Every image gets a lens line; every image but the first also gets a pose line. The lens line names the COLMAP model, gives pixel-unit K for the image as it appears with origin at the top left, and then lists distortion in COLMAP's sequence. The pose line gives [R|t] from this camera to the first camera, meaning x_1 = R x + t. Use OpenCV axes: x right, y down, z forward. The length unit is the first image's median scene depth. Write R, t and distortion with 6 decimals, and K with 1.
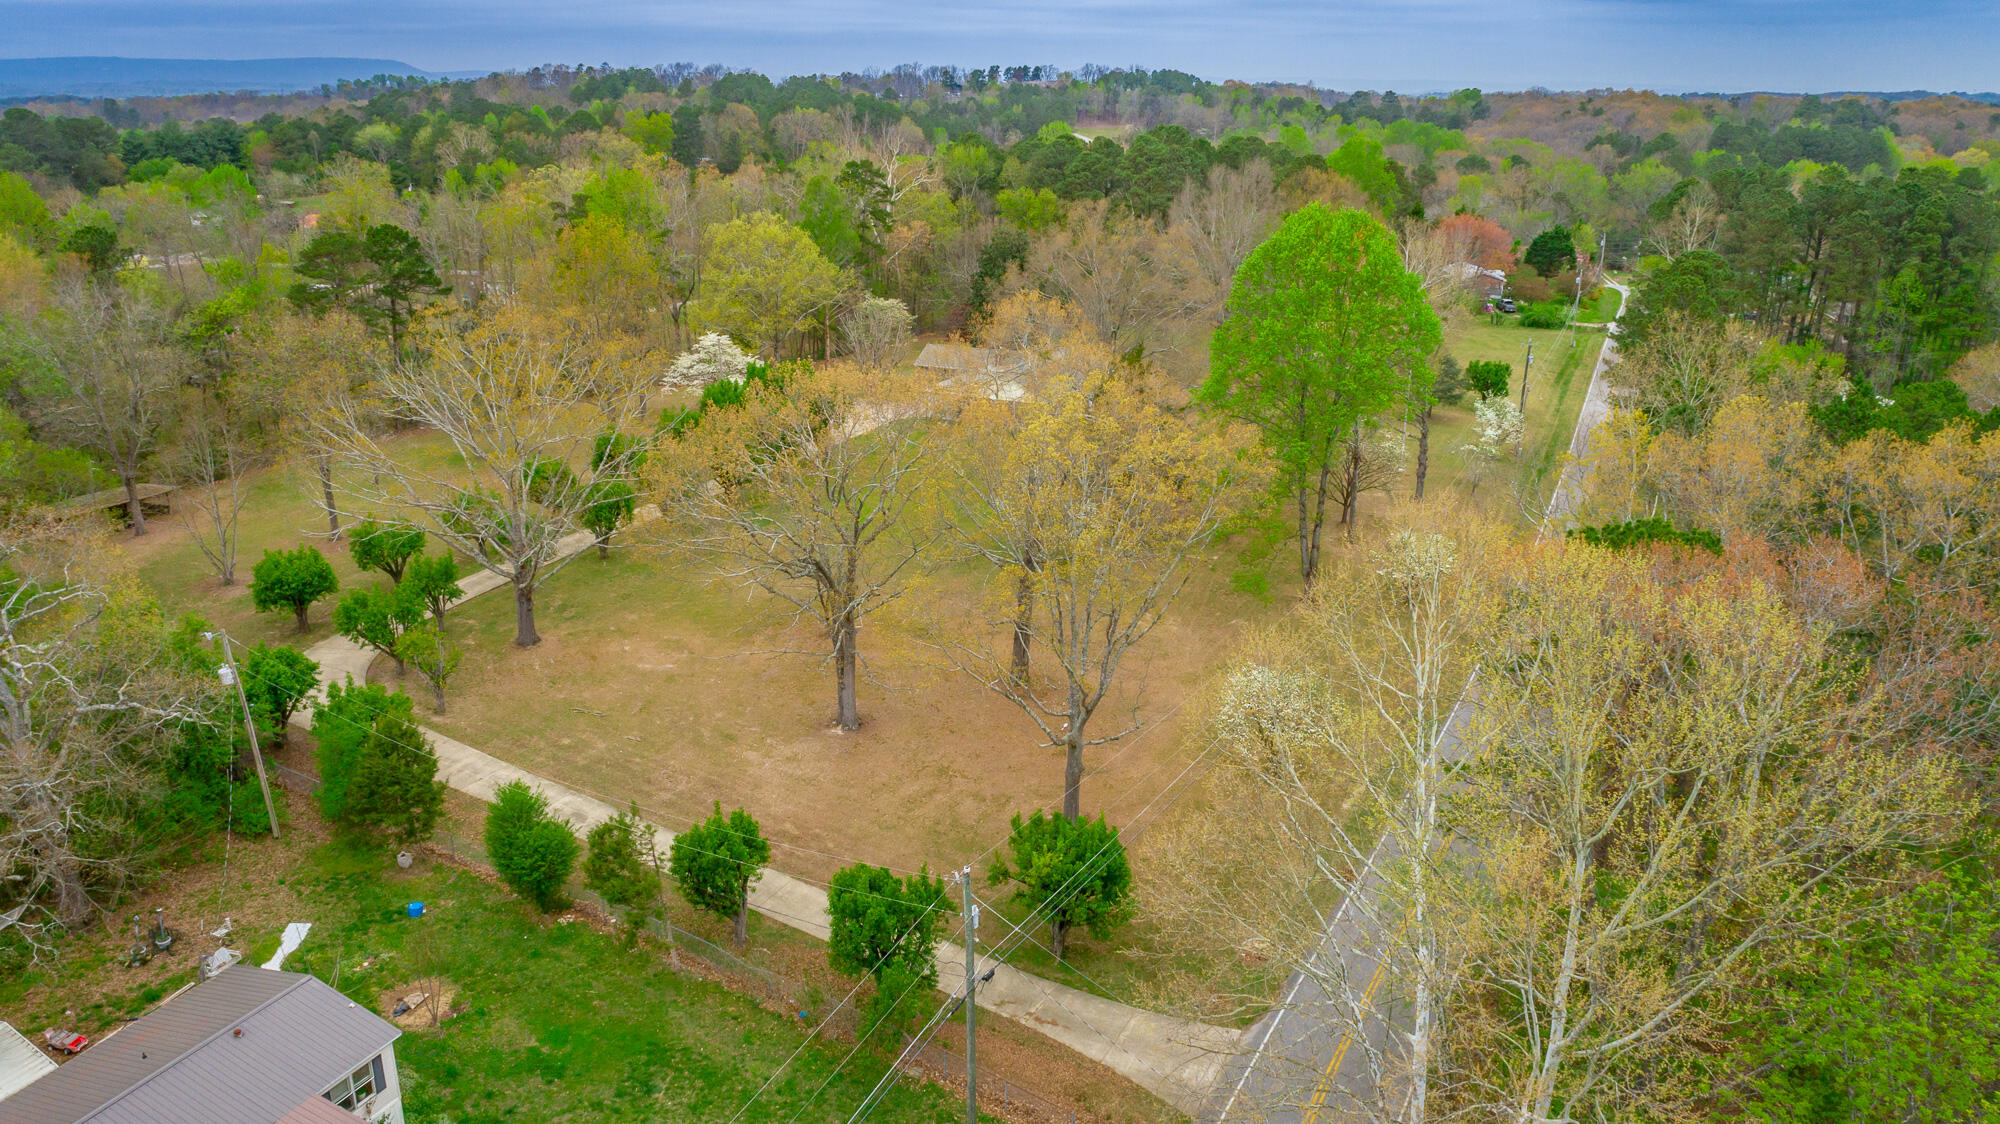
lens RADIAL K [[1376.0, 0, 1000.0], [0, 1376.0, 562.0], [0, 0, 1]] dist [-0.007619, 0.006752]
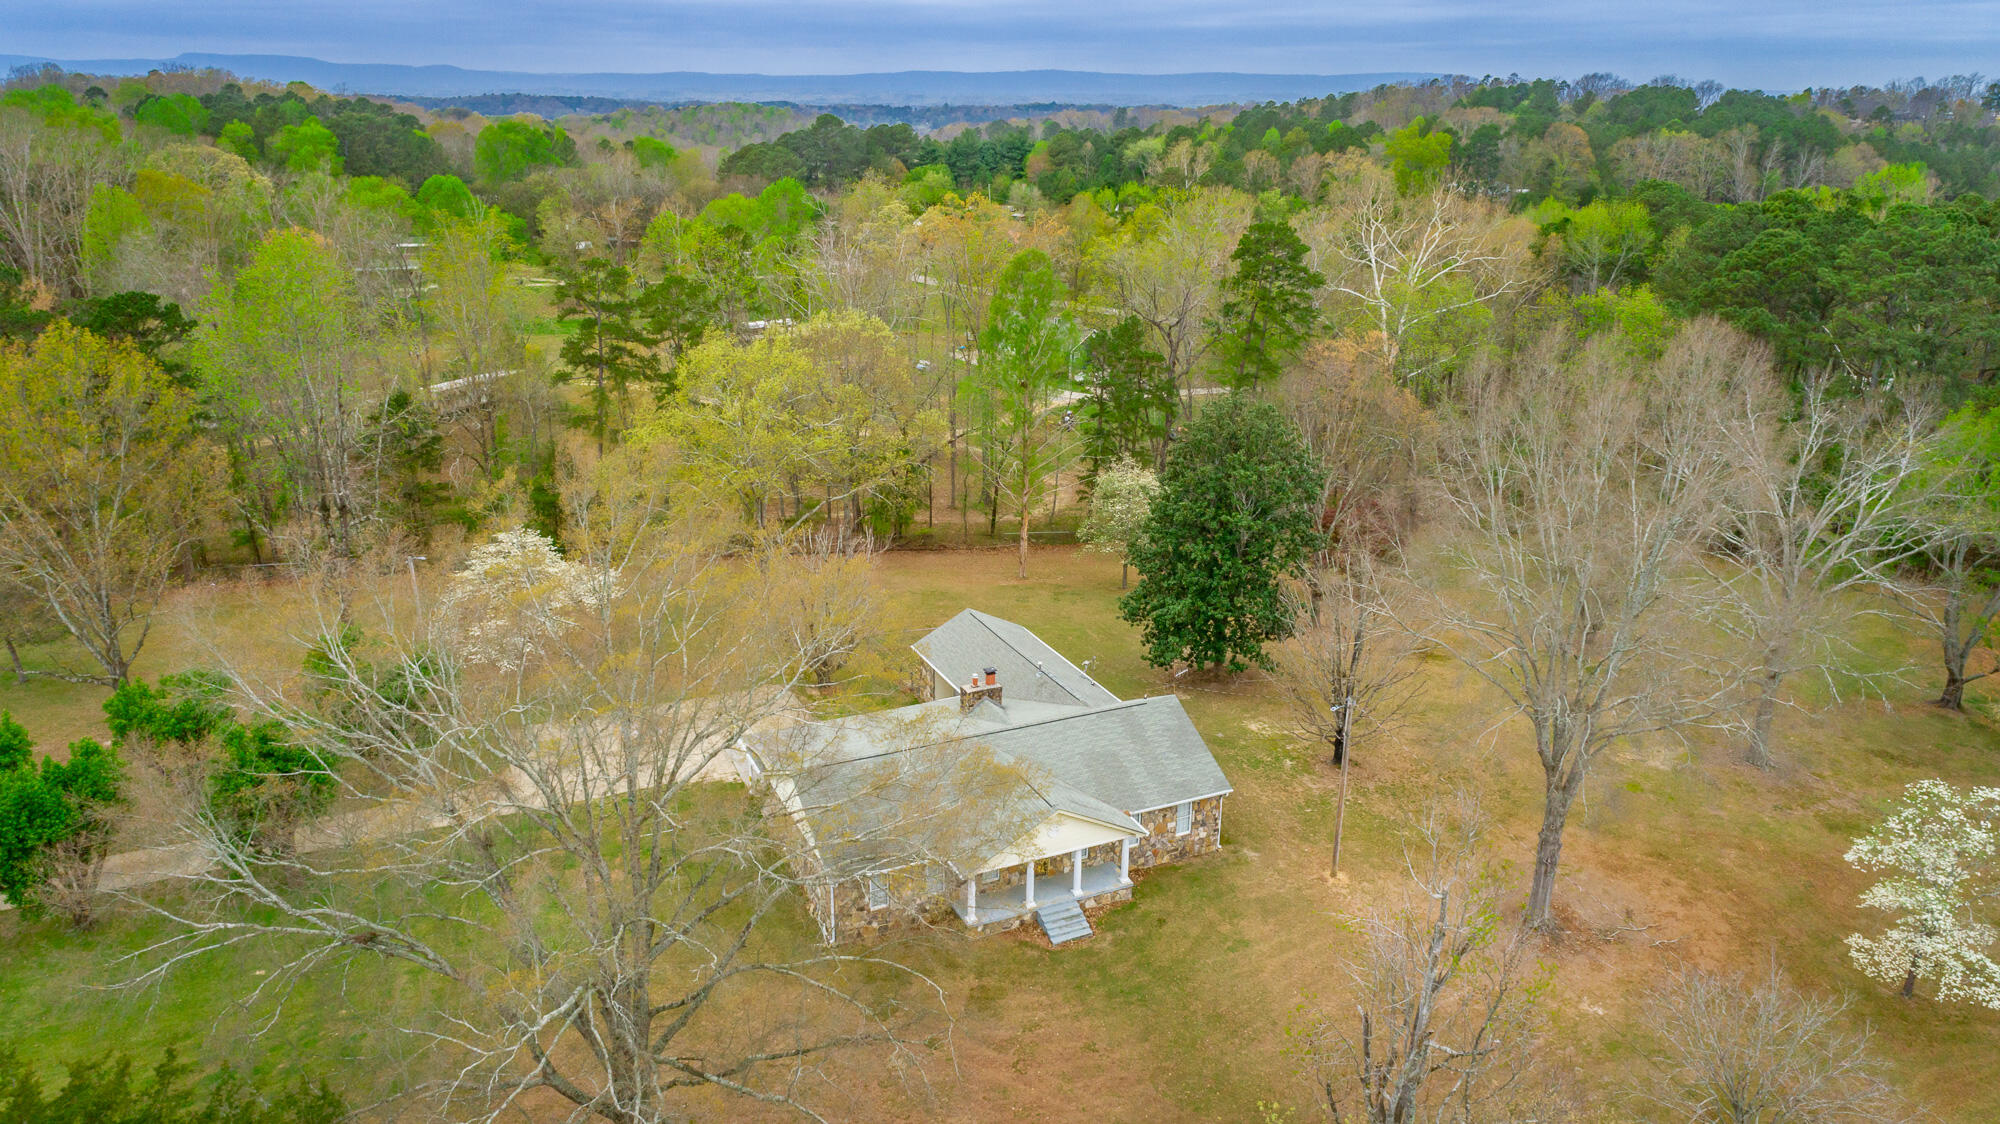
lens RADIAL K [[1367.8, 0, 1000.0], [0, 1367.8, 562.0], [0, 0, 1]] dist [-0.005640, 0.002942]
pose [[0.759954, 0.217896, -0.612365, 0.659732], [-0.218680, 0.972925, 0.074808, -0.543684], [0.612085, 0.077061, 0.787028, 1.460416]]
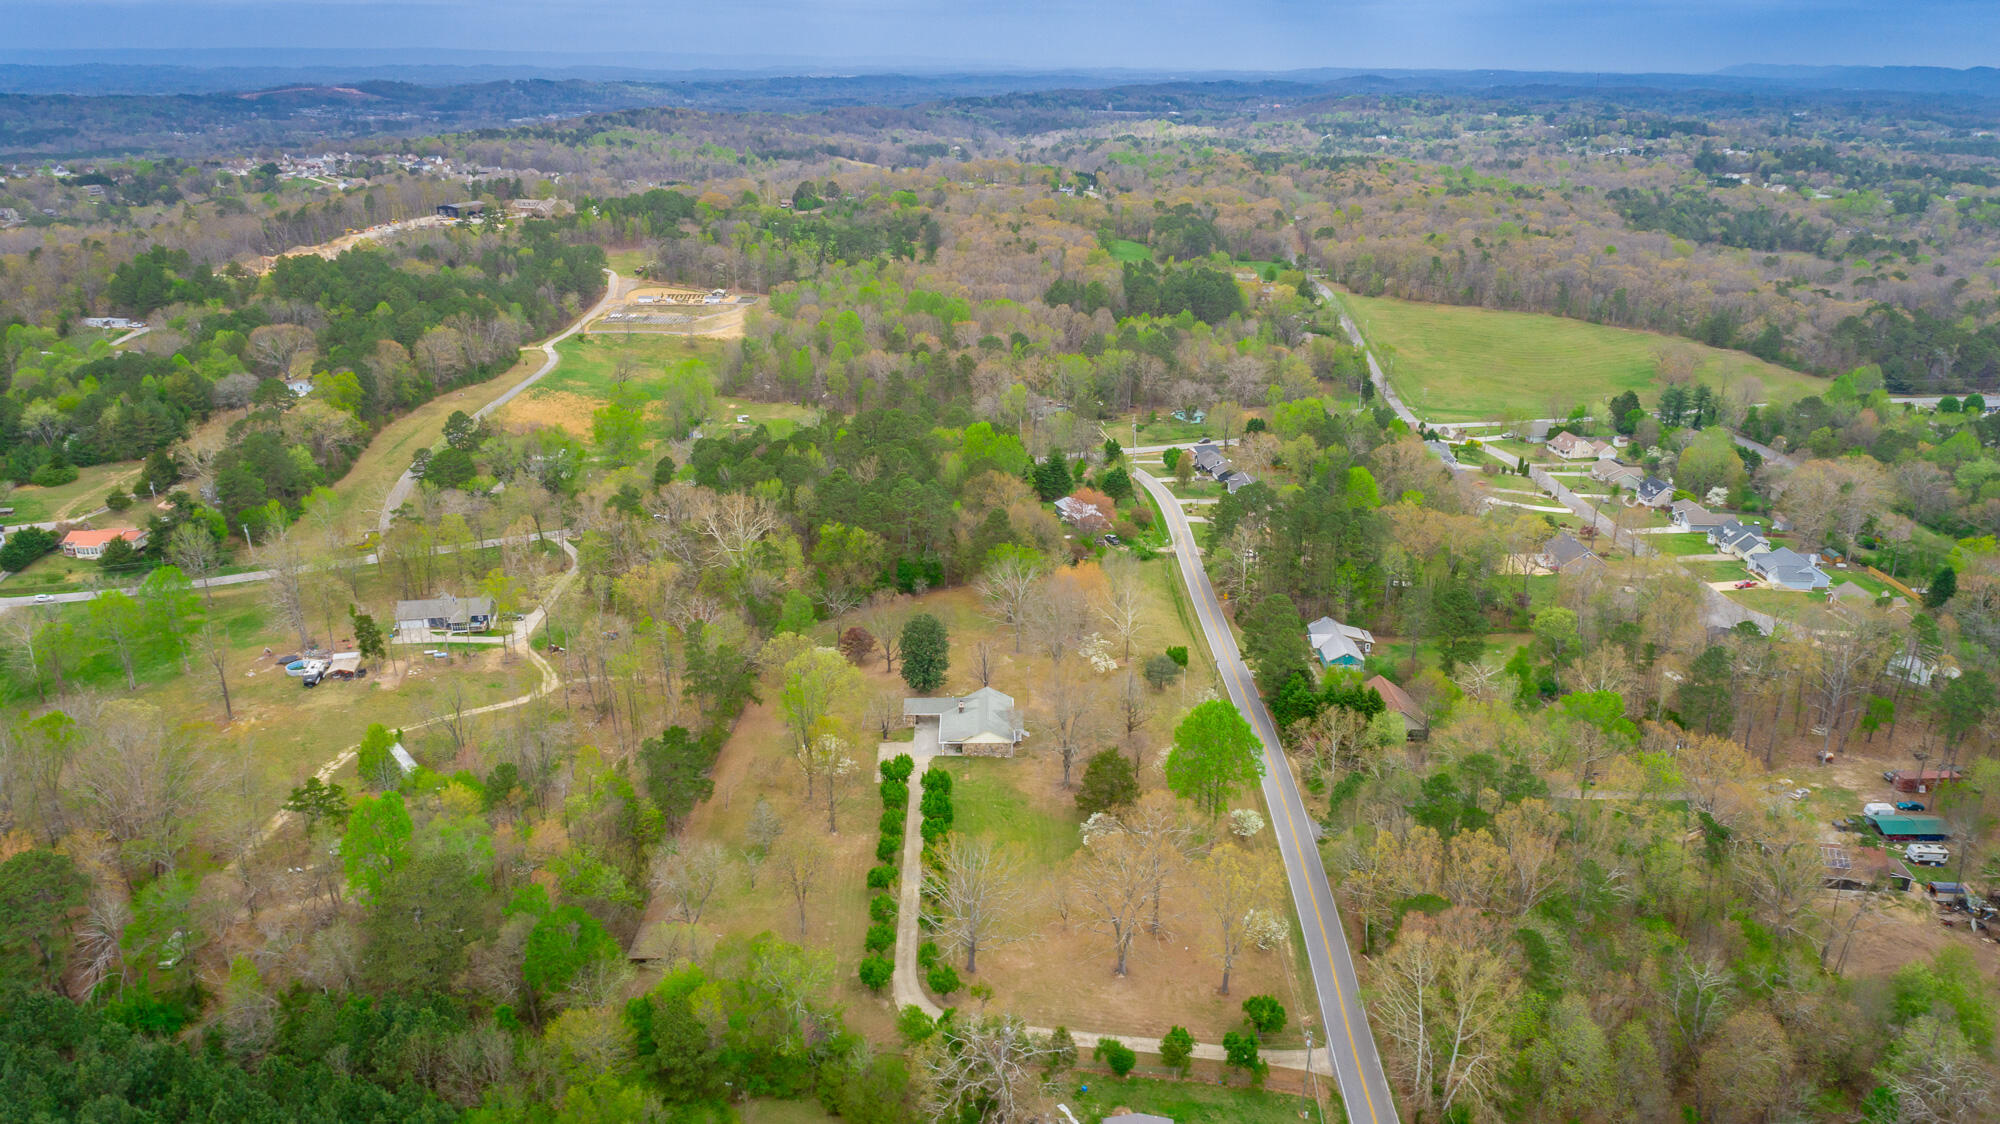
lens RADIAL K [[1376.0, 0, 1000.0], [0, 1376.0, 562.0], [0, 0, 1]] dist [-0.007619, 0.006752]
pose [[0.901701, -0.147289, 0.406499, -1.549689], [0.138064, 0.989051, 0.052113, -0.999409], [-0.409724, 0.009133, 0.912164, -1.560481]]
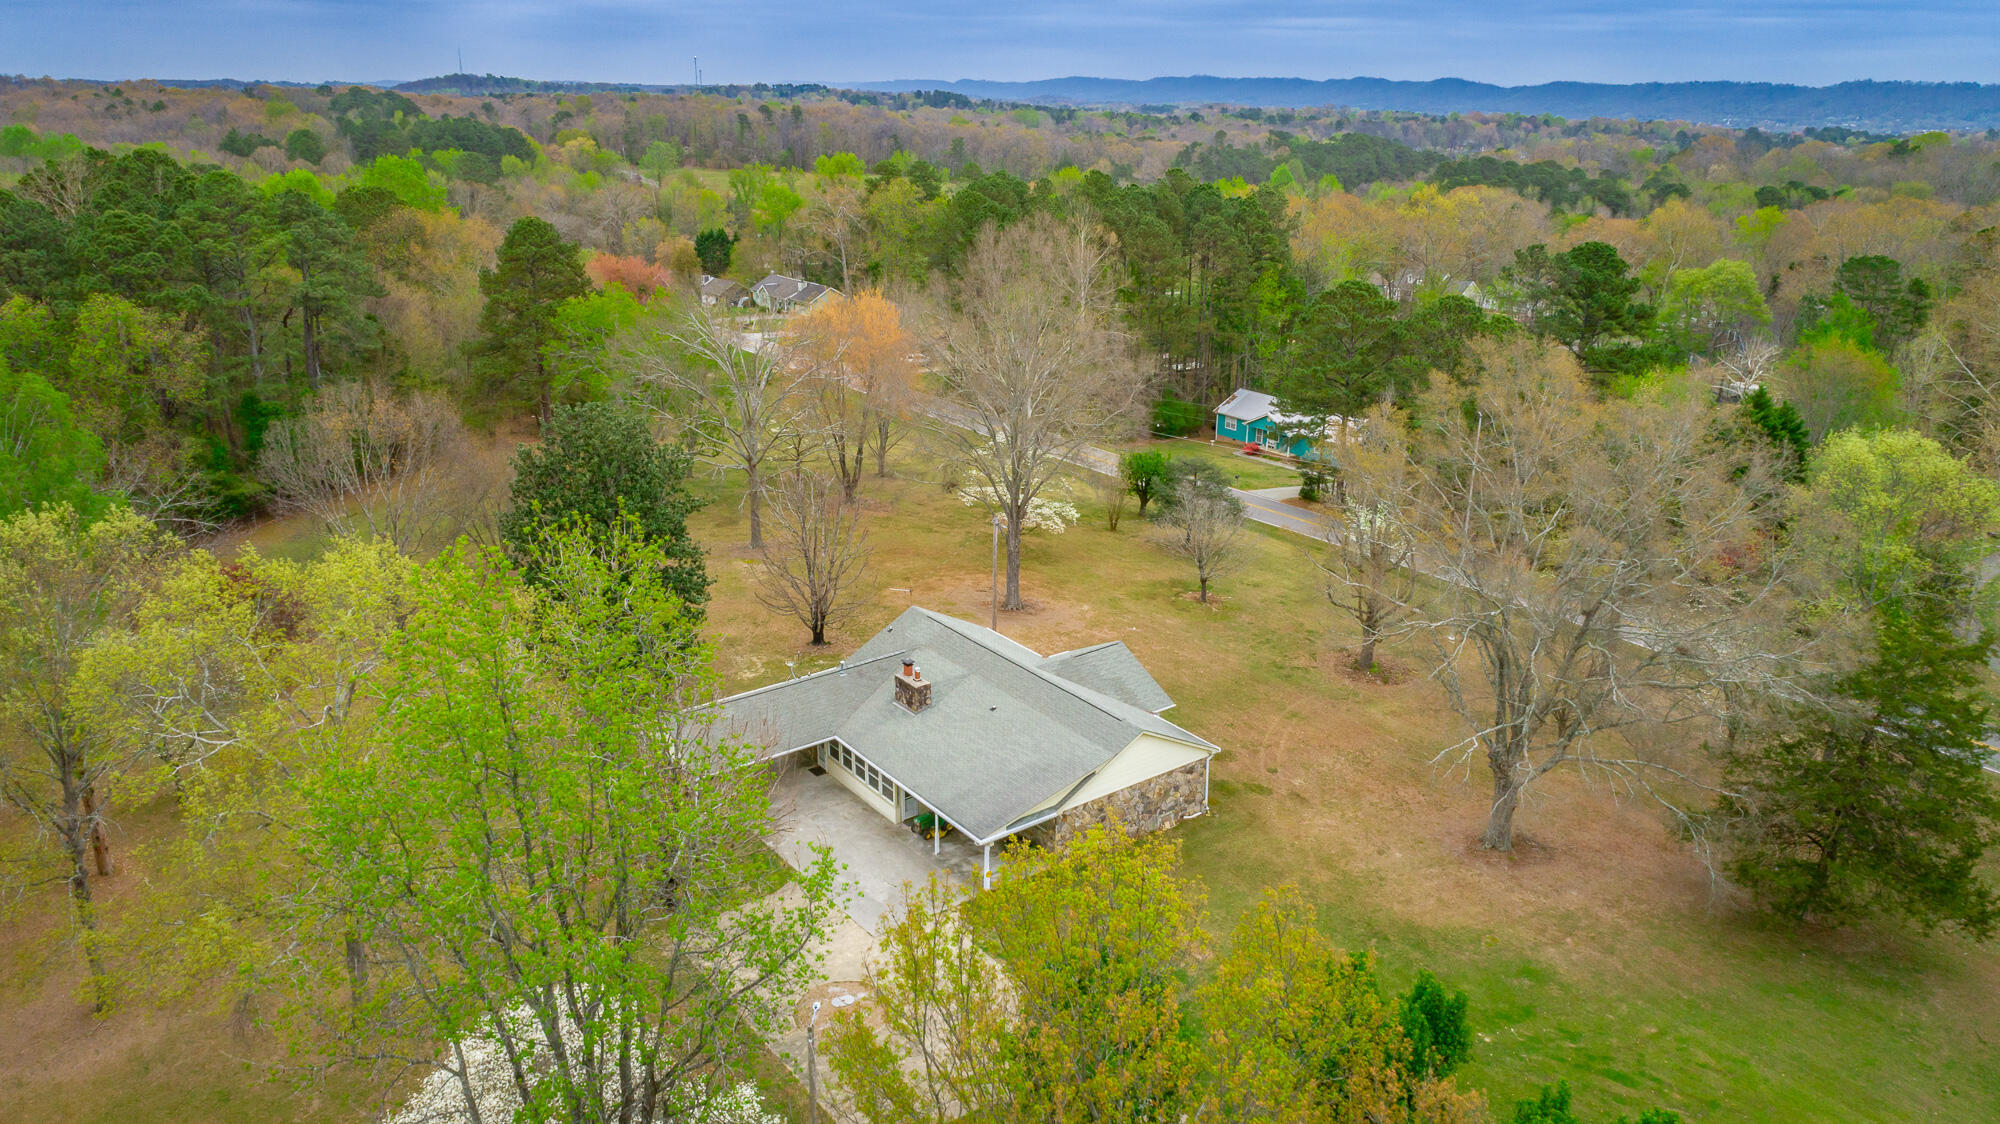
lens RADIAL K [[1372.9, 0, 997.0], [0, 1372.9, 544.1], [0, 0, 1]] dist [-0.012620, 0.020624]
pose [[0.478919, -0.276861, 0.833057, -0.823264], [0.279038, 0.947759, 0.154564, -0.604813], [-0.832330, 0.158431, 0.531155, 1.728261]]
